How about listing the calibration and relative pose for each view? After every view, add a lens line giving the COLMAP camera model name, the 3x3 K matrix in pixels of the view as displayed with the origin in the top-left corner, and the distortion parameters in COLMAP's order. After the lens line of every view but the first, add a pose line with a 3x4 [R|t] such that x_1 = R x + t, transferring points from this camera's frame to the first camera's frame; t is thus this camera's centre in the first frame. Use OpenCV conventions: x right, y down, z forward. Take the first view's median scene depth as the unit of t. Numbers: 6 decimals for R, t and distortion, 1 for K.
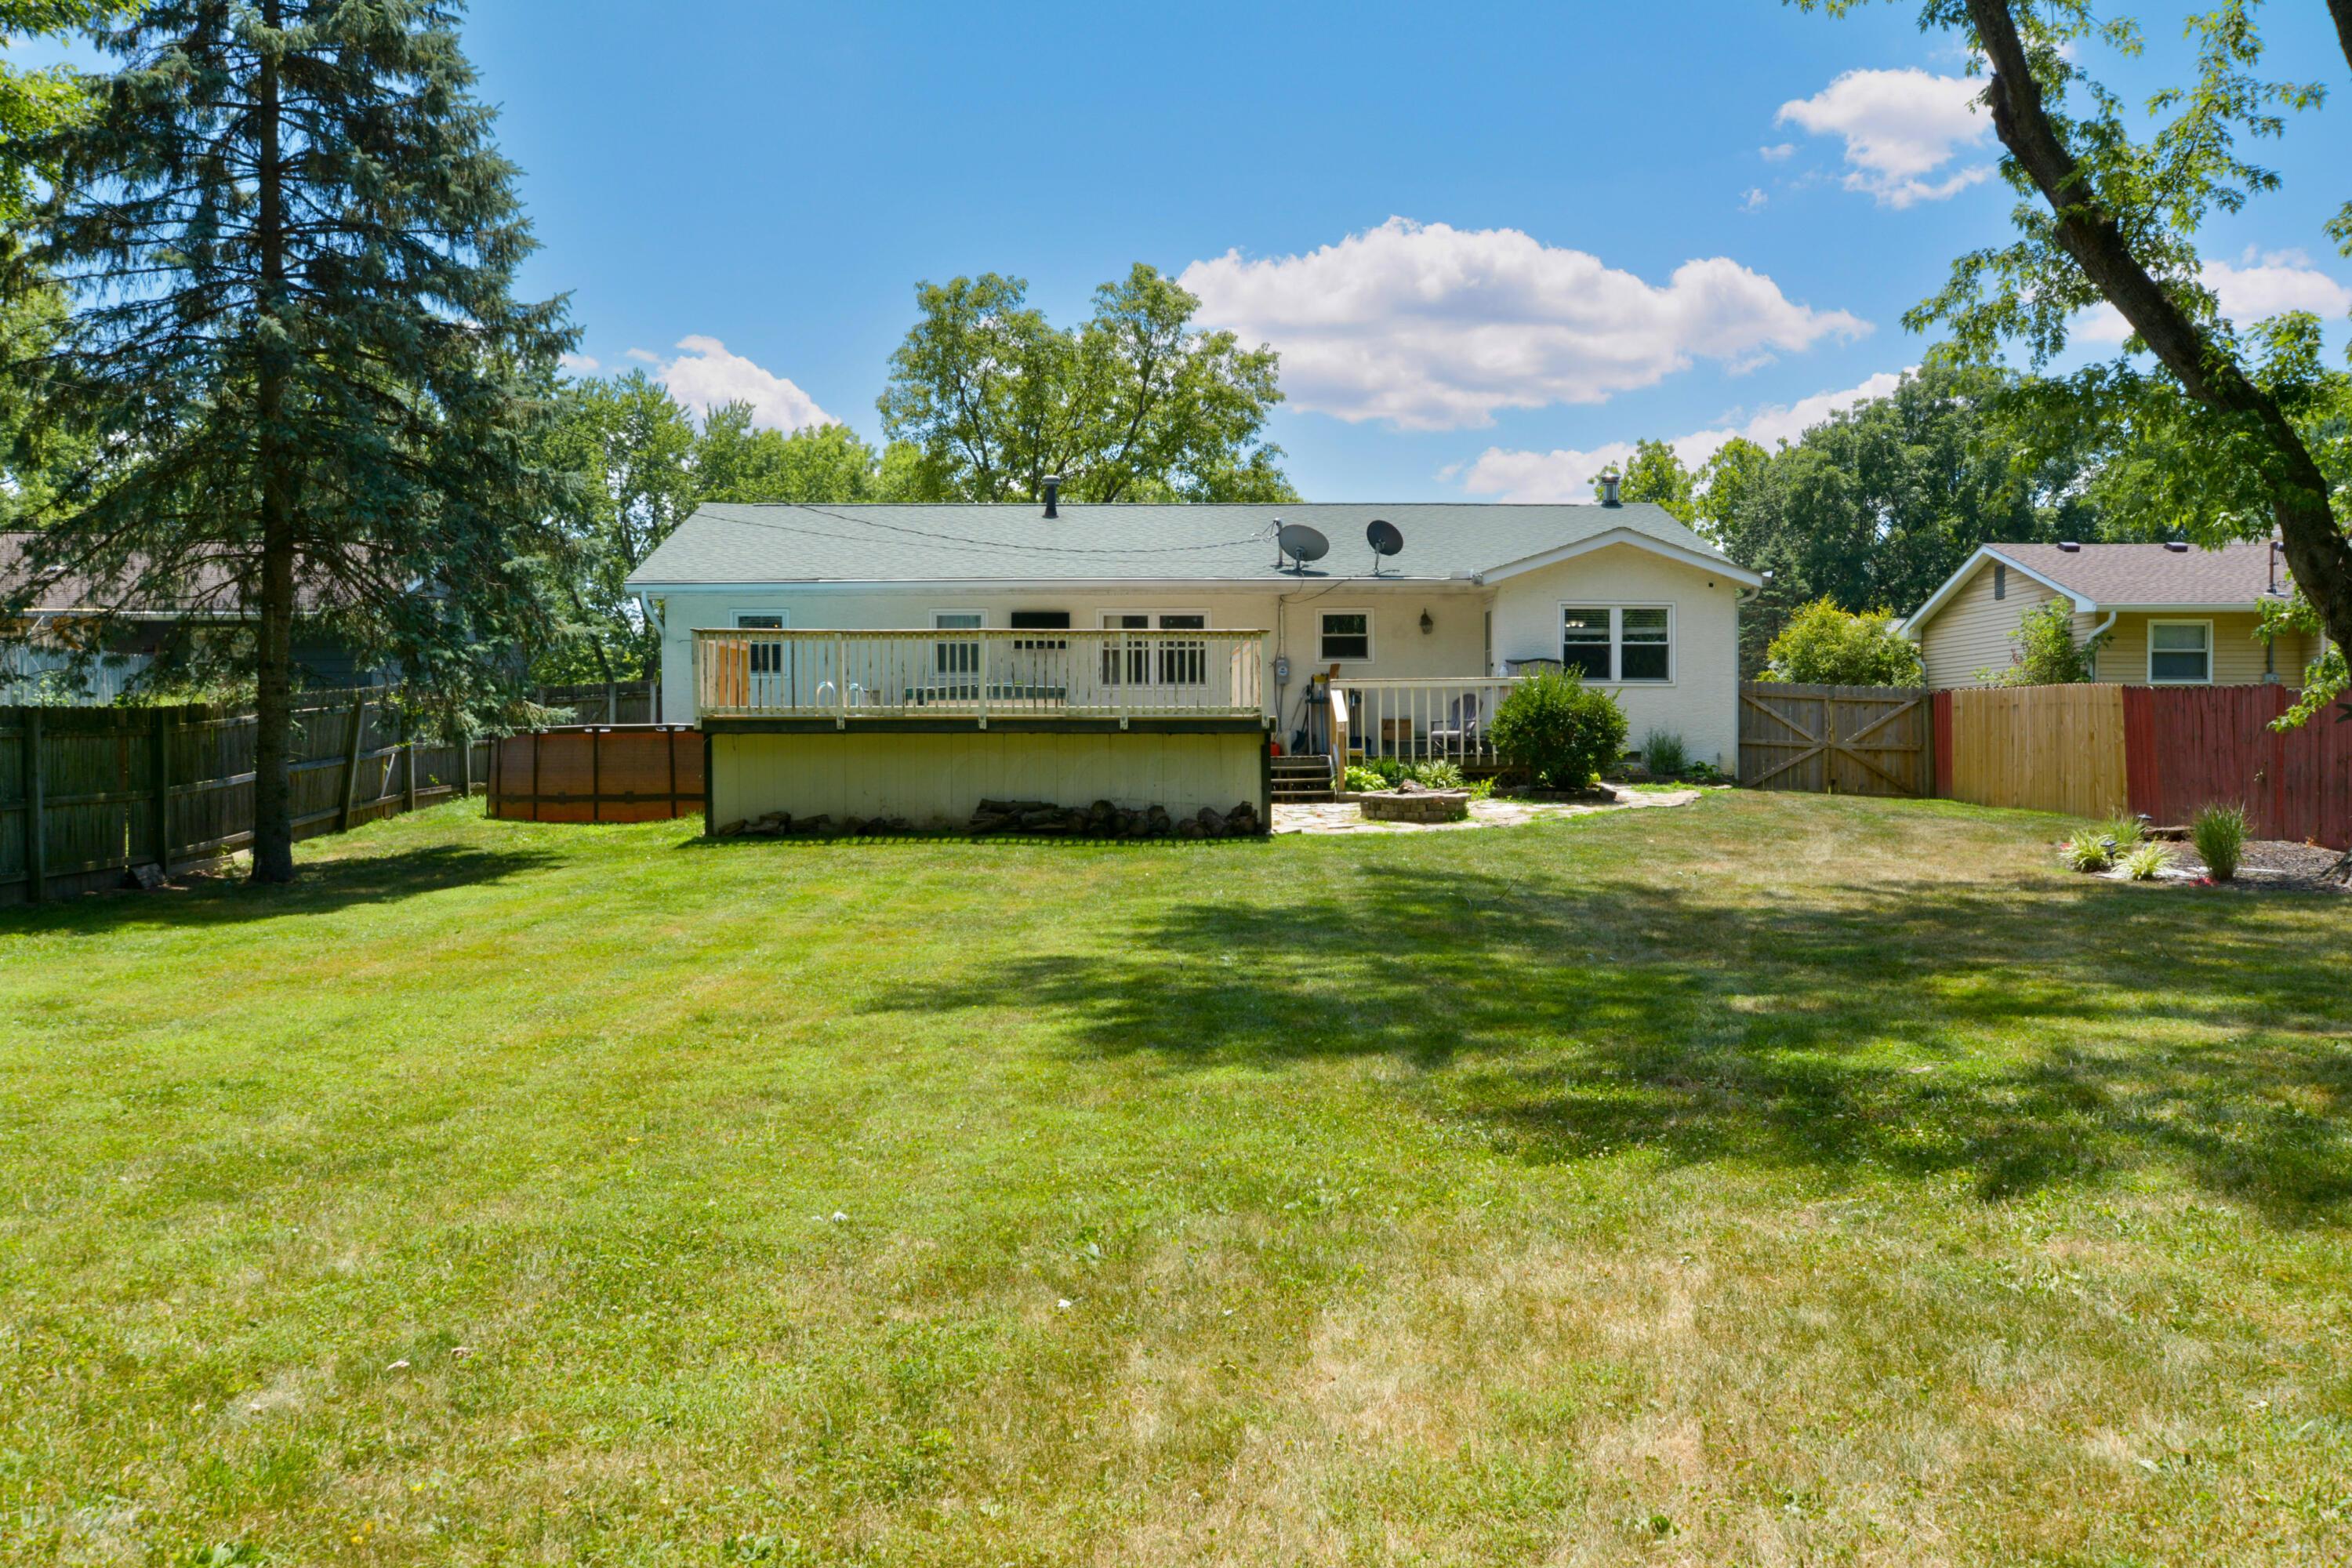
lens RADIAL K [[2030.0, 0, 1176.0], [0, 2030.0, 784.0], [0, 0, 1]] dist [-0.004805, -0.001174]
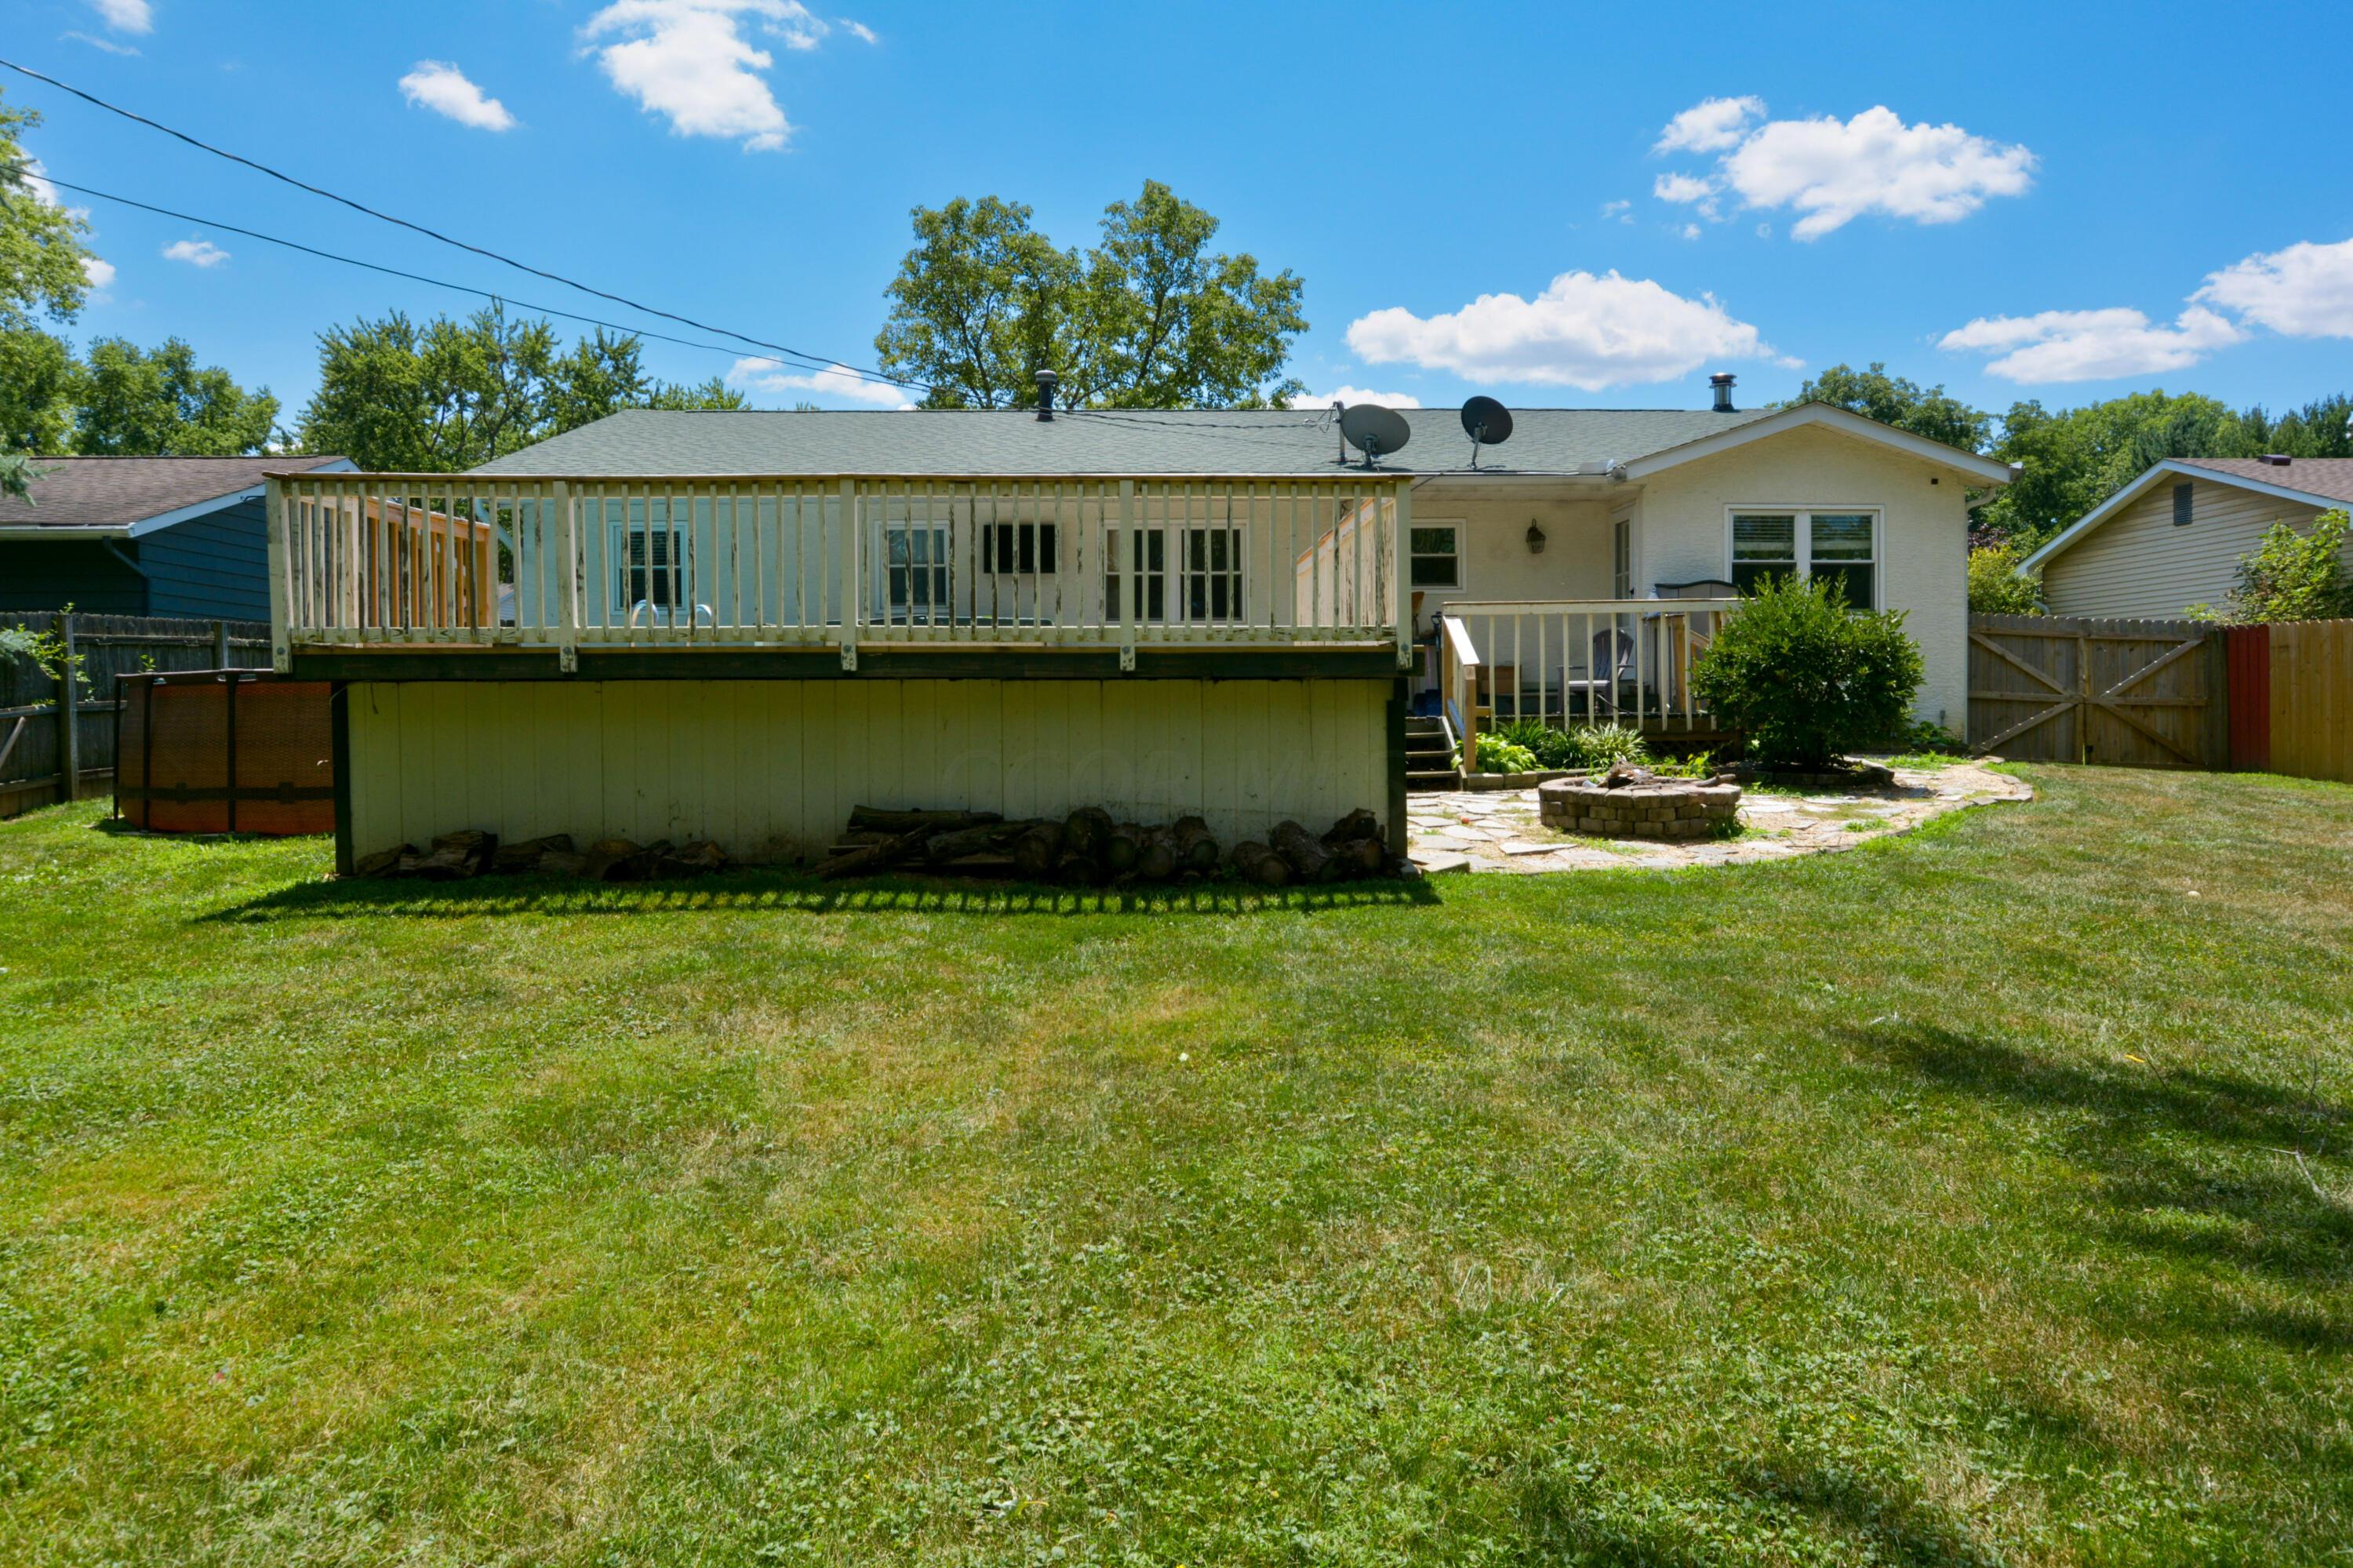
lens RADIAL K [[1399.3, 0, 1290.8], [0, 1399.3, 775.0], [0, 0, 1]] dist [0.008031, 0.001002]
pose [[0.996898, -0.006757, 0.078409, -0.009500], [0.004107, 0.999416, 0.033915, -0.009775], [-0.078592, -0.033488, 0.996344, 0.501750]]
